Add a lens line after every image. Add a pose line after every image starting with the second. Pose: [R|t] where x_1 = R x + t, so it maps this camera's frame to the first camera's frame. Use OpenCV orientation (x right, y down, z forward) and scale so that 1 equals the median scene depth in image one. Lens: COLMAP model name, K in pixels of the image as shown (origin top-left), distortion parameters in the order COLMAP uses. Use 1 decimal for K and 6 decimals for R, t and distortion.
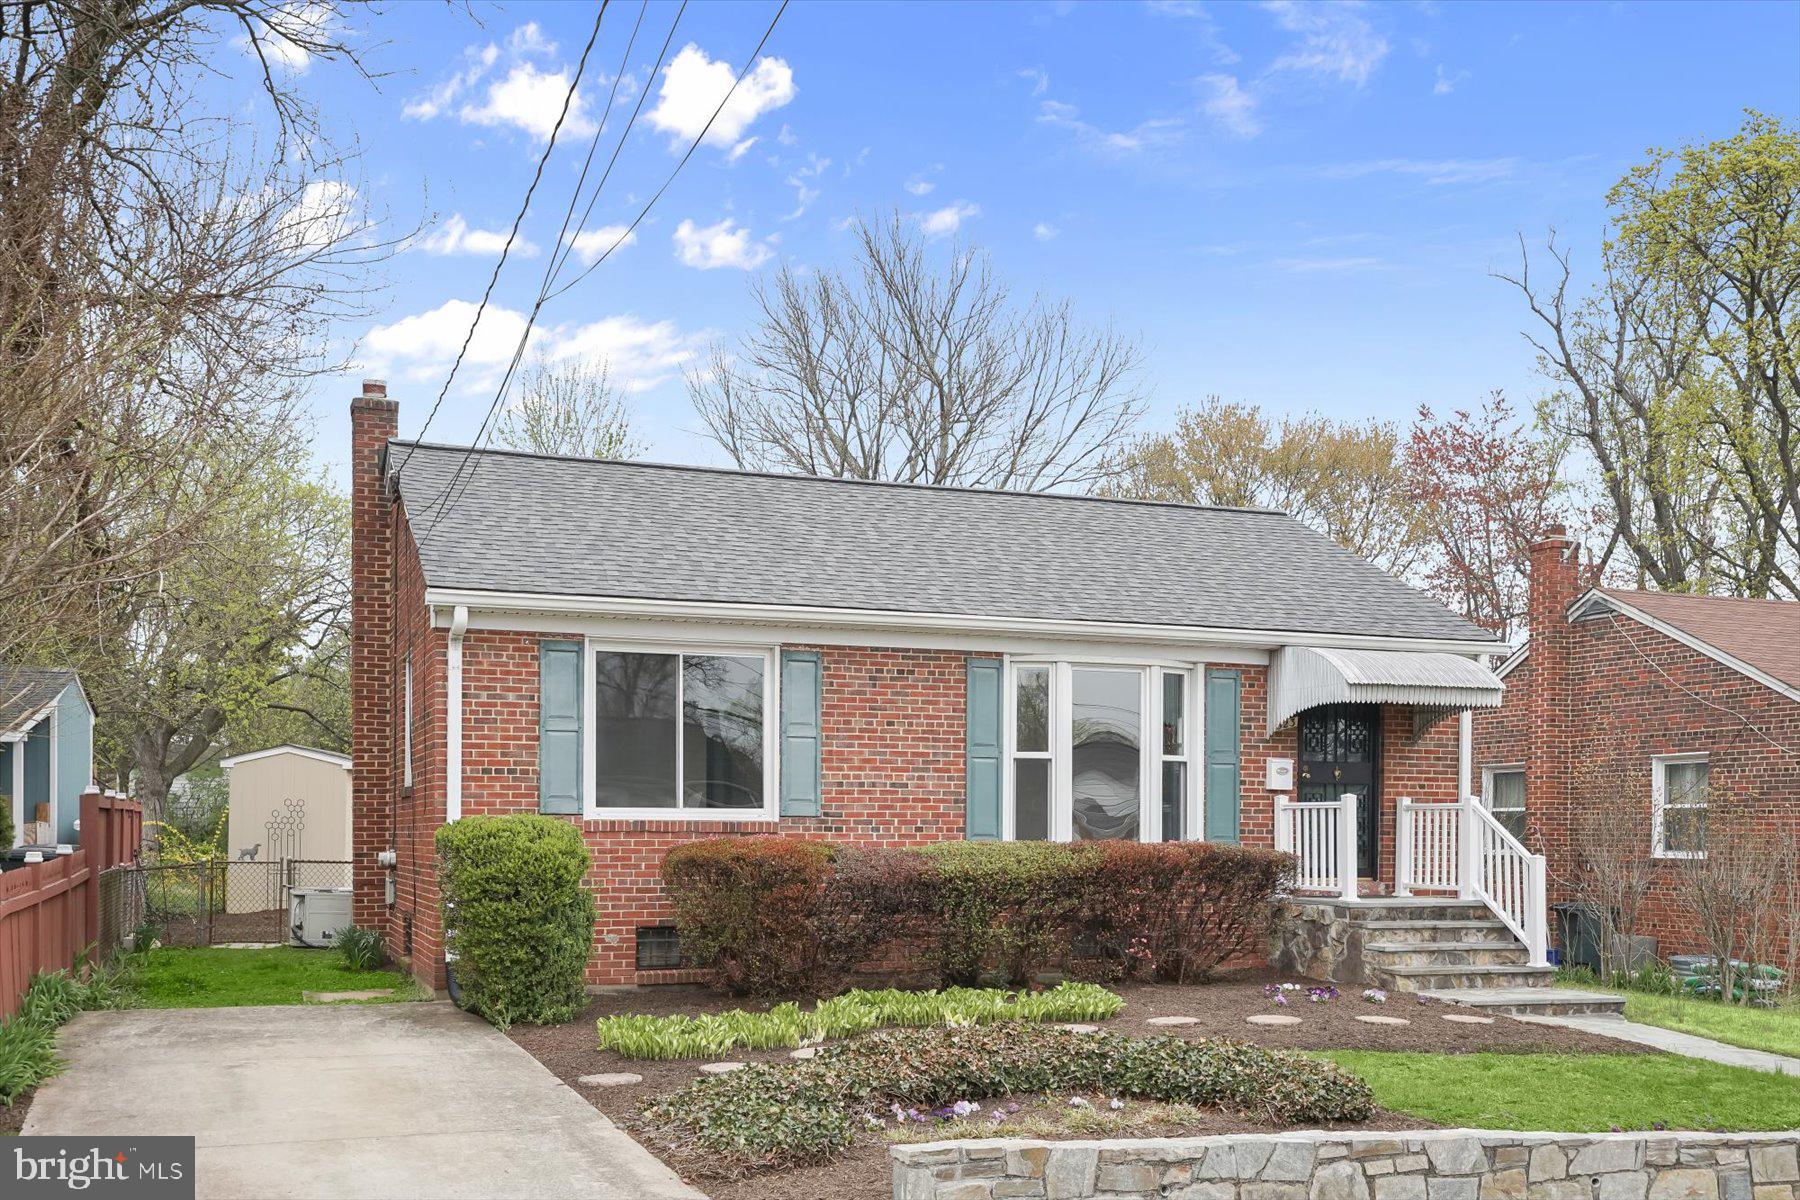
lens RADIAL K [[822.1, 0, 897.9], [0, 822.1, 607.6], [0, 0, 1]] dist [0.001953, 0.006789]
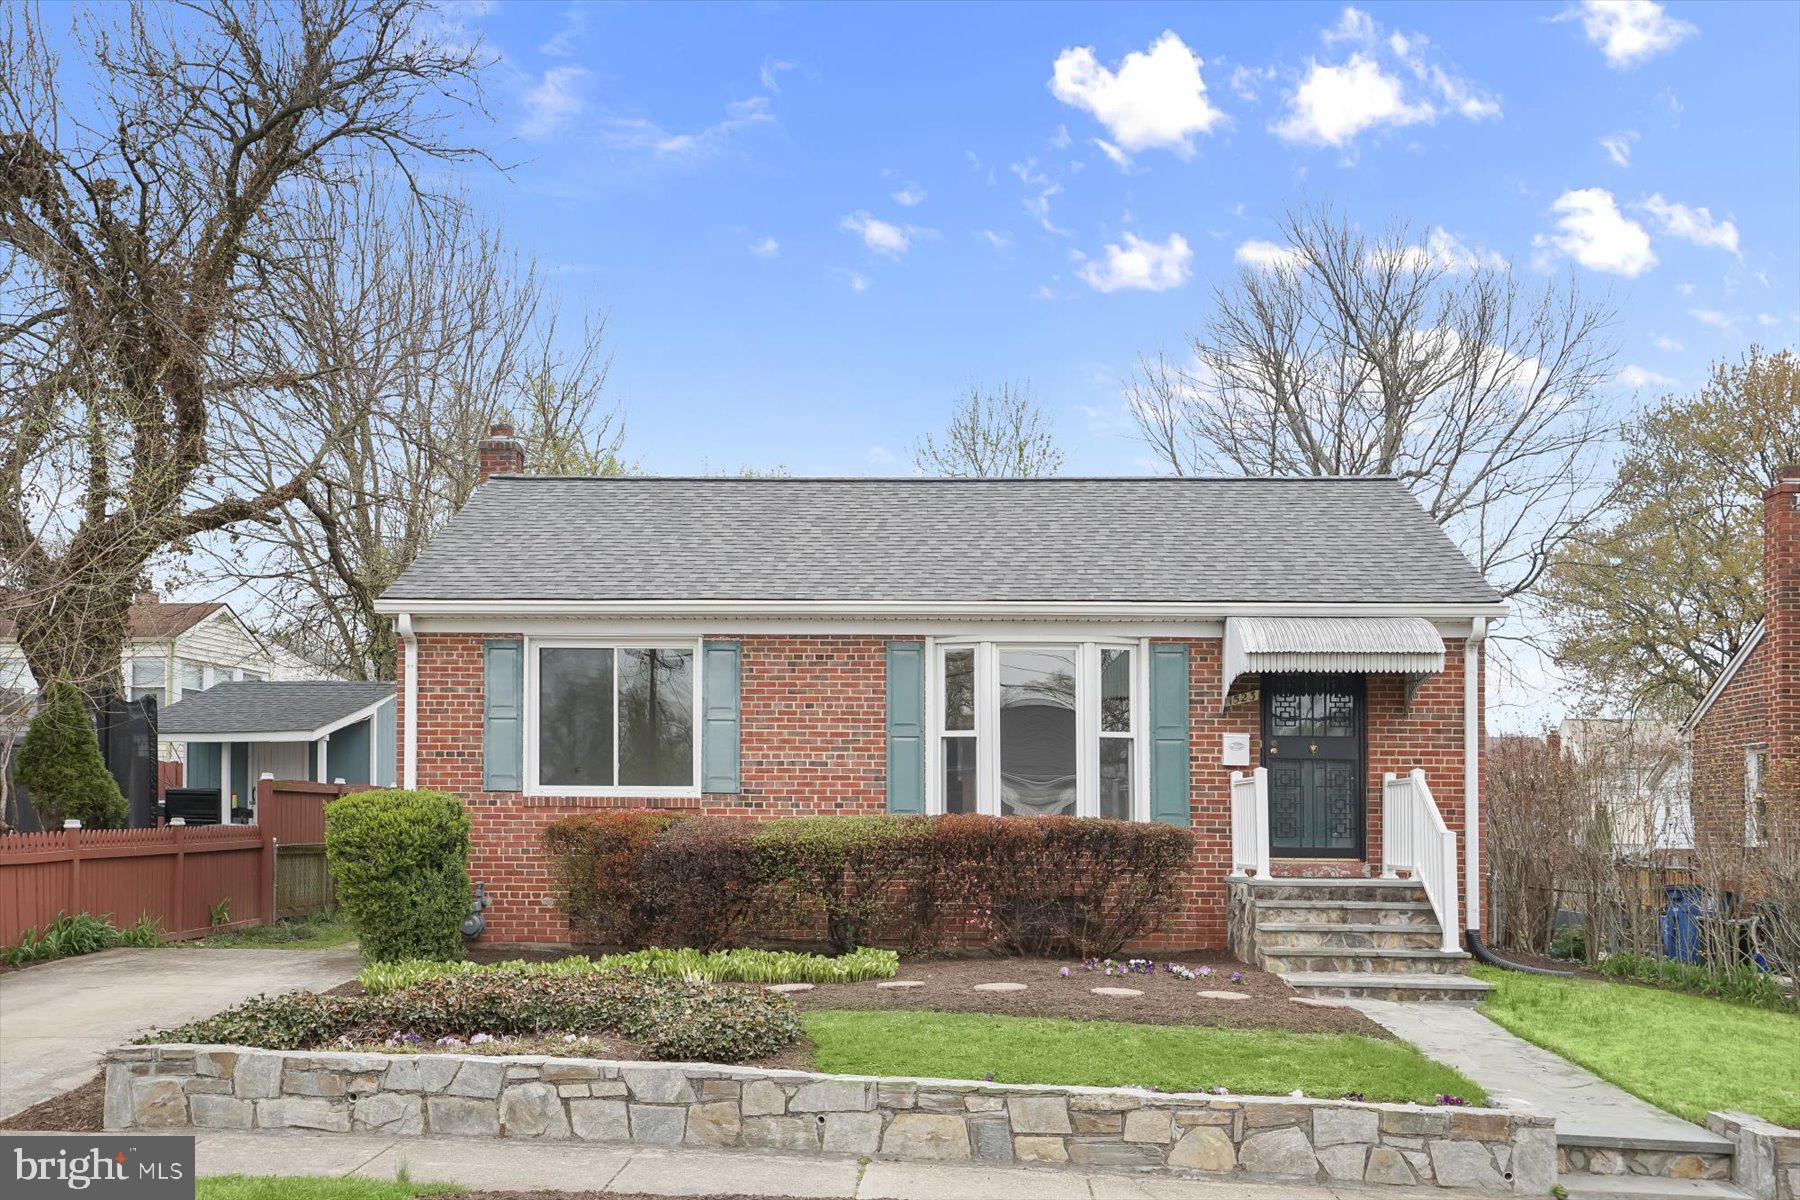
lens RADIAL K [[787.8, 0, 900.5], [0, 787.8, 585.7], [0, 0, 1]] dist [0.000913, 0.006774]
pose [[0.982637, -0.050764, -0.178461, 0.319442], [0.047239, 0.998596, -0.023950, 0.016463], [0.179427, 0.015103, 0.983655, 0.013384]]
